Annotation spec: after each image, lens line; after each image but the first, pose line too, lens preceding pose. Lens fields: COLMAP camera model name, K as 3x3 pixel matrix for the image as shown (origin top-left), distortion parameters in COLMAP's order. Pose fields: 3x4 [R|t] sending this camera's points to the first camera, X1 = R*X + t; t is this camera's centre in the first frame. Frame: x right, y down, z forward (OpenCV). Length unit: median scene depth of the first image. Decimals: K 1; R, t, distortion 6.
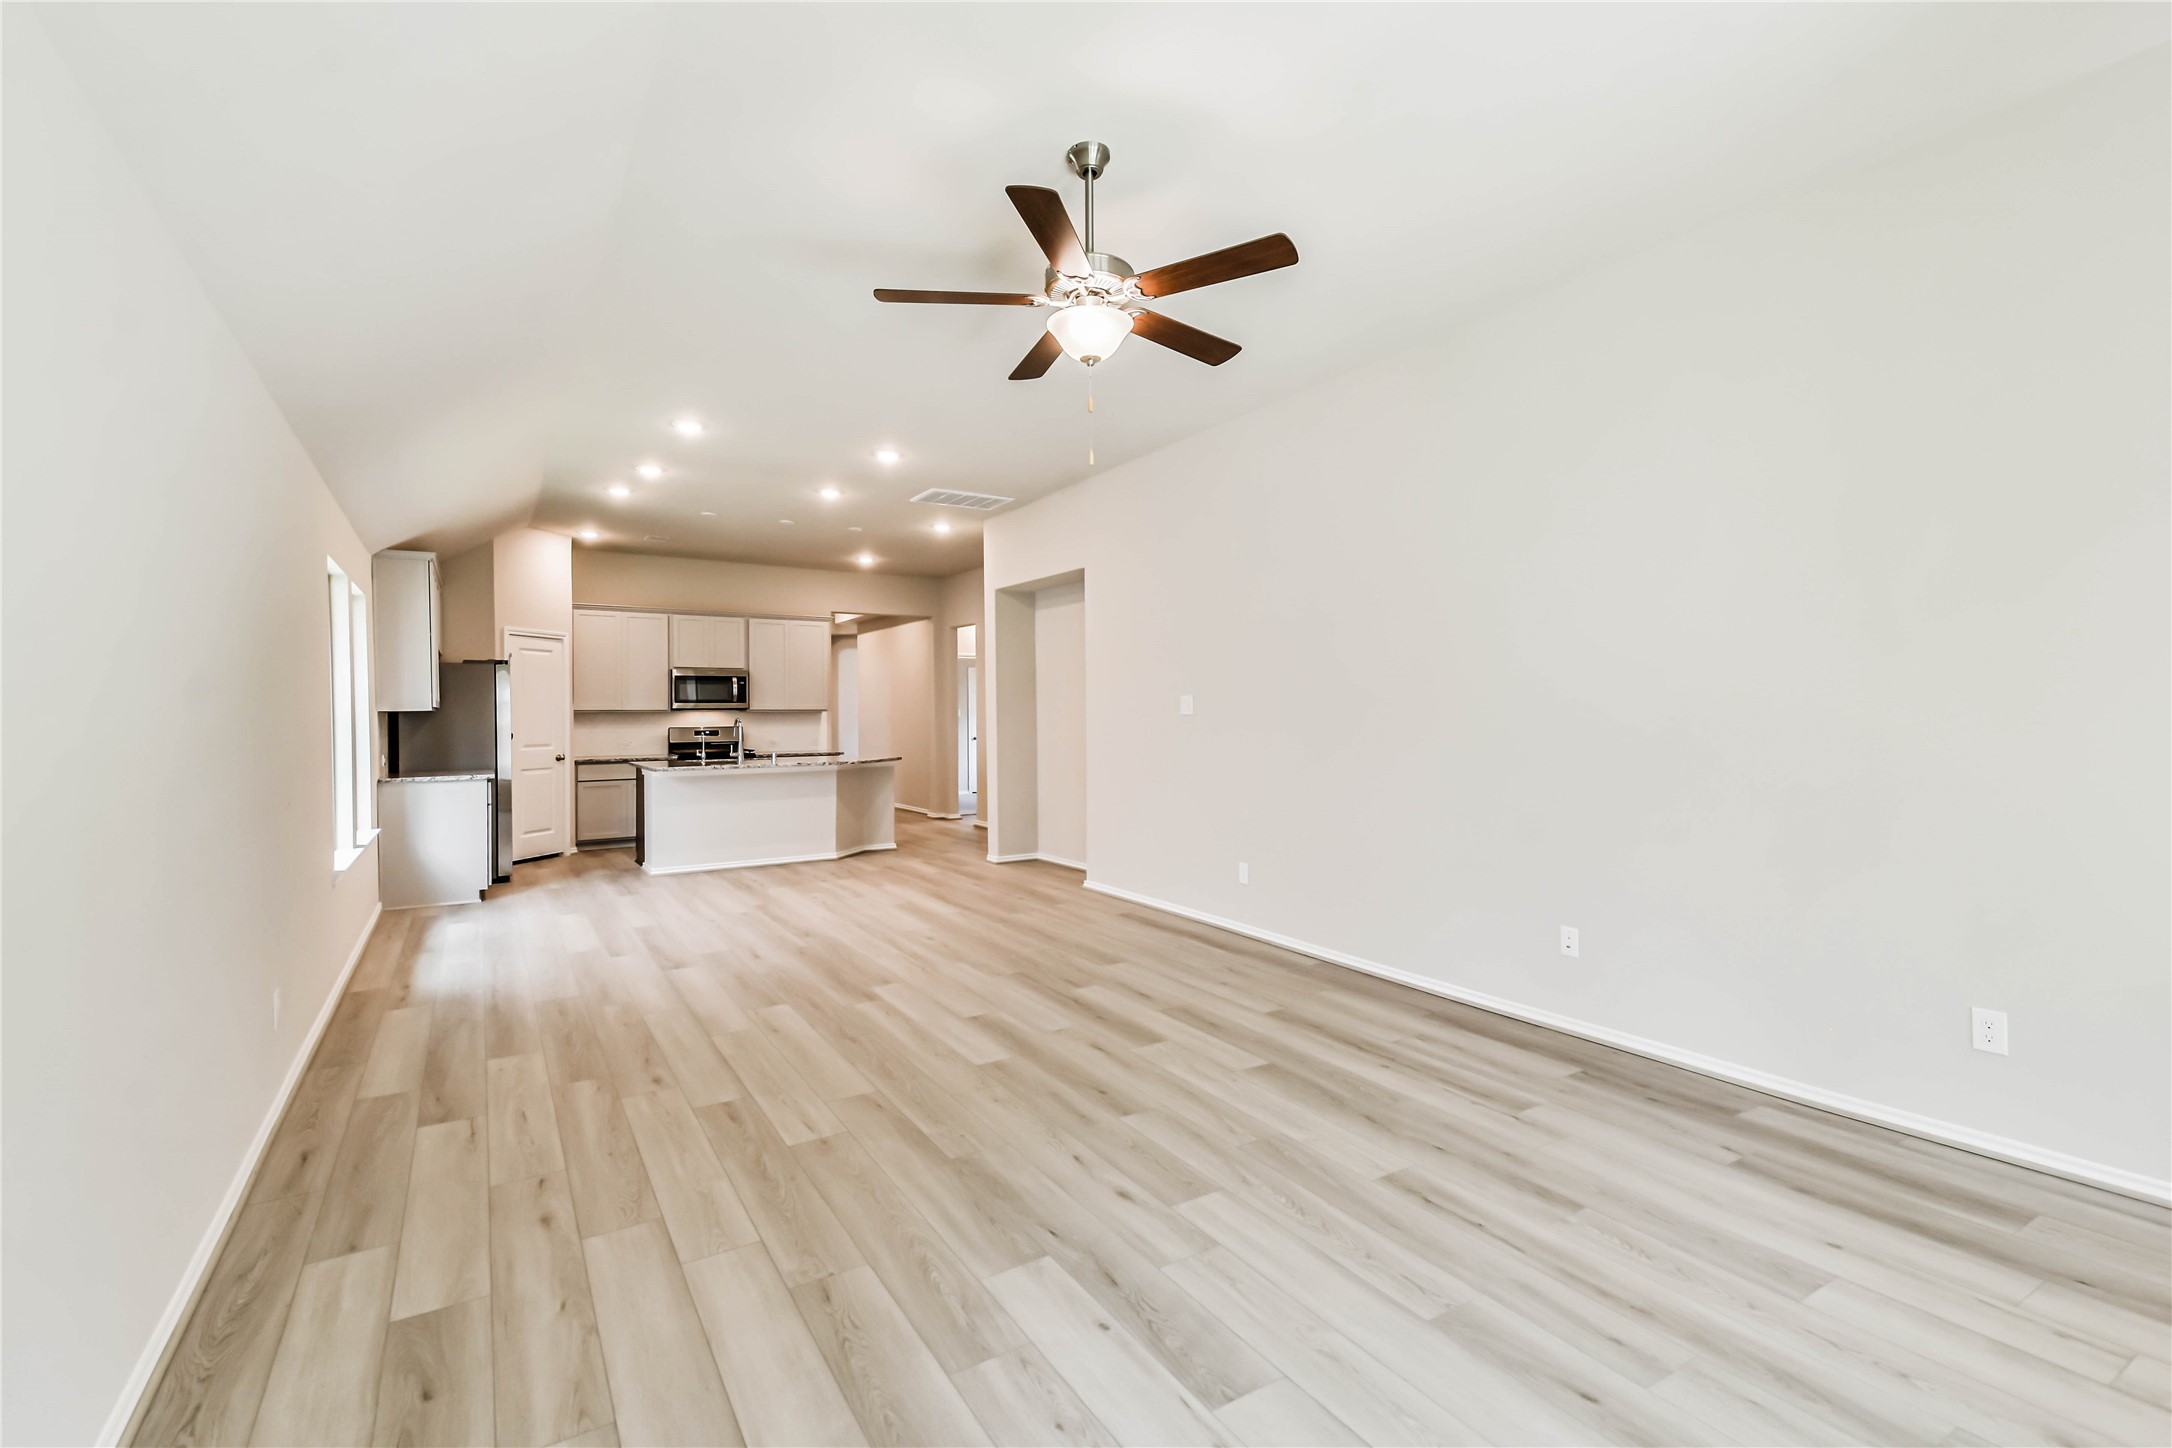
lens RADIAL K [[970.6, 0, 1089.8], [0, 970.6, 714.2], [0, 0, 1]] dist [0.047475, -0.004178]
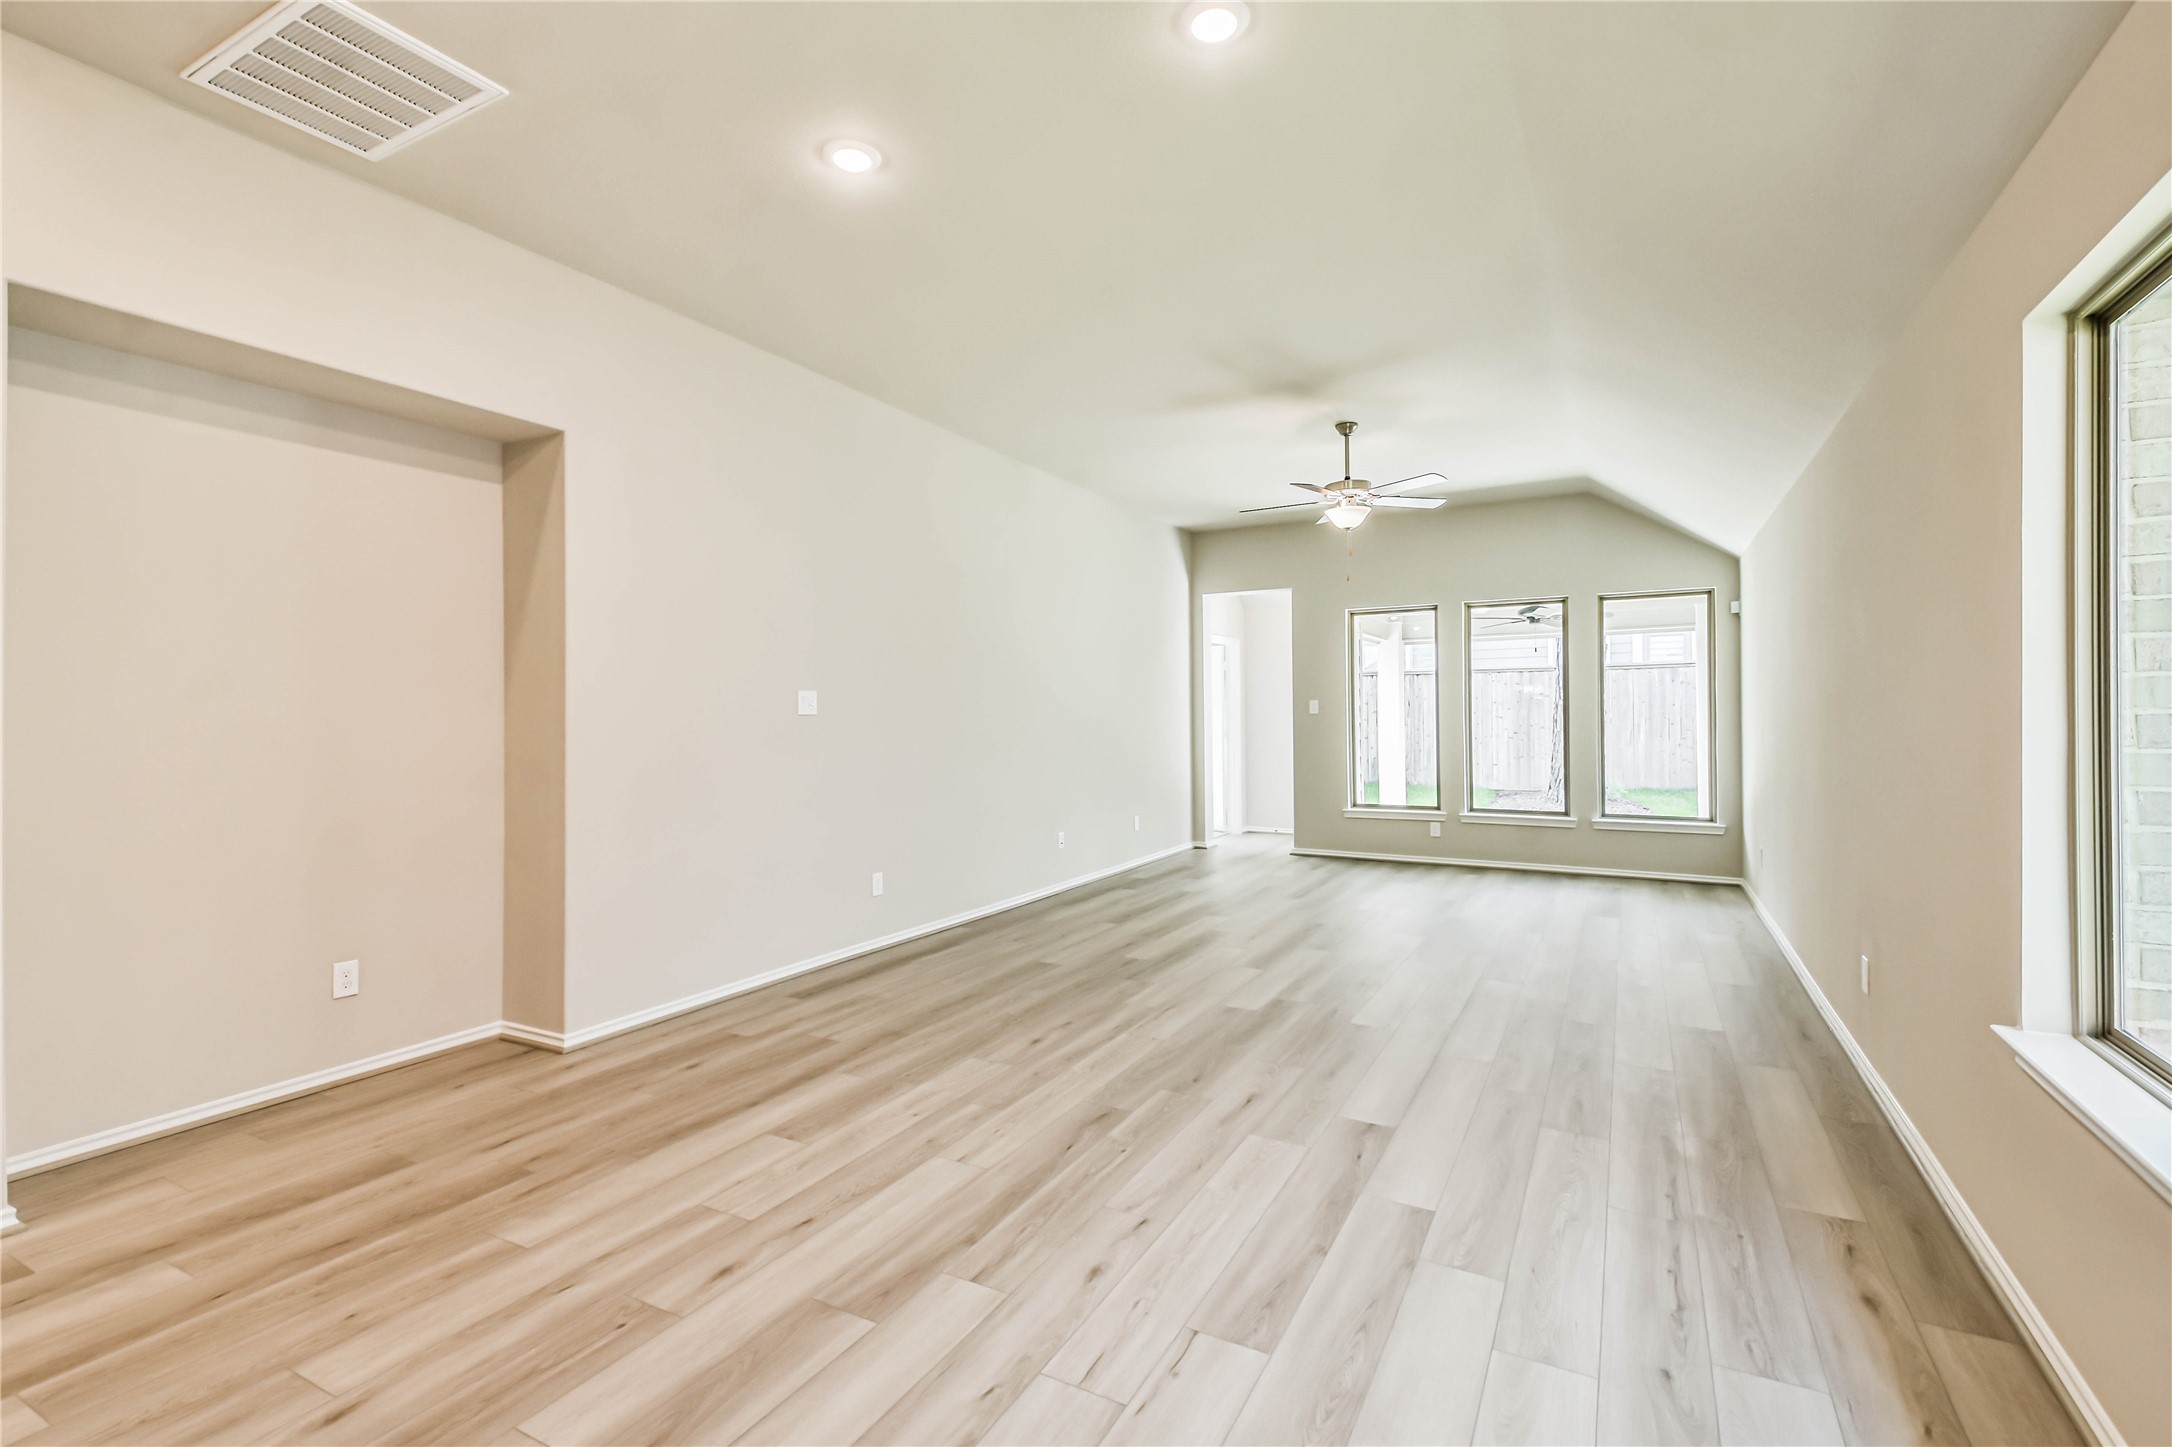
lens RADIAL K [[970.6, 0, 1092.2], [0, 970.6, 719.8], [0, 0, 1]] dist [0.047475, -0.004178]
pose [[-0.490555, 0.010077, 0.871352, -1.068744], [0.013057, 0.999906, -0.004212, 0.016123], [-0.871313, 0.009311, -0.490640, 1.789078]]
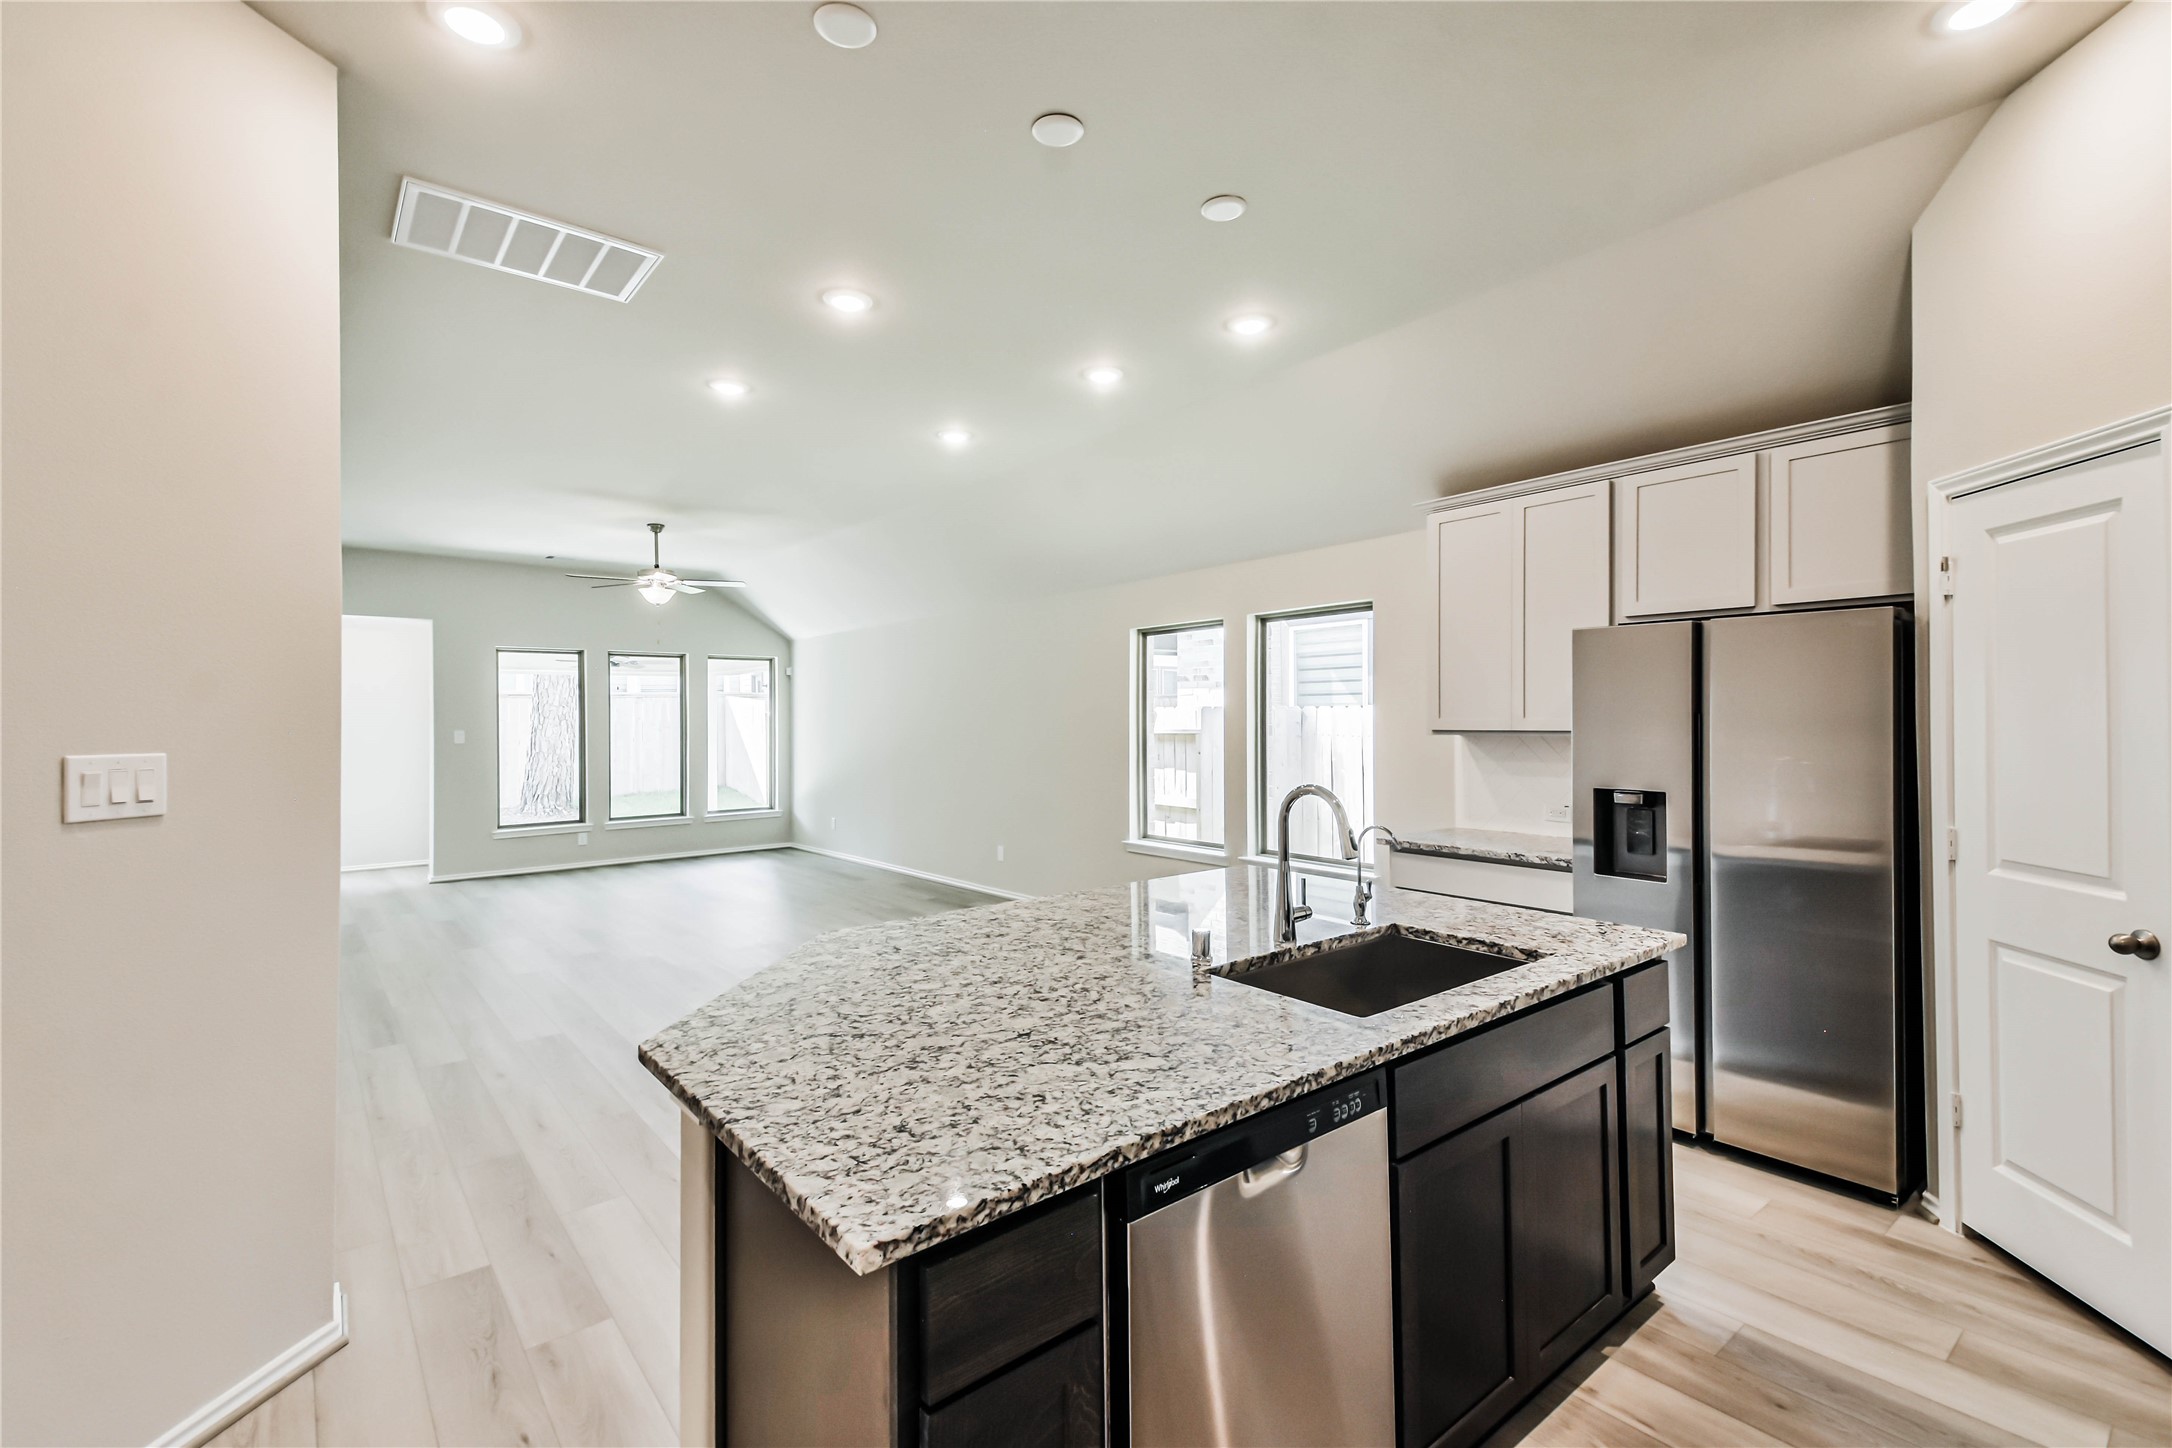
lens RADIAL K [[970.6, 0, 1112.0], [0, 970.6, 710.5], [0, 0, 1]] dist [0.047475, -0.004178]
pose [[-0.988921, 0.017201, -0.147441, -0.589998], [0.018189, 0.999820, -0.005356, -0.034705], [0.147323, -0.007978, -0.989056, 2.764409]]
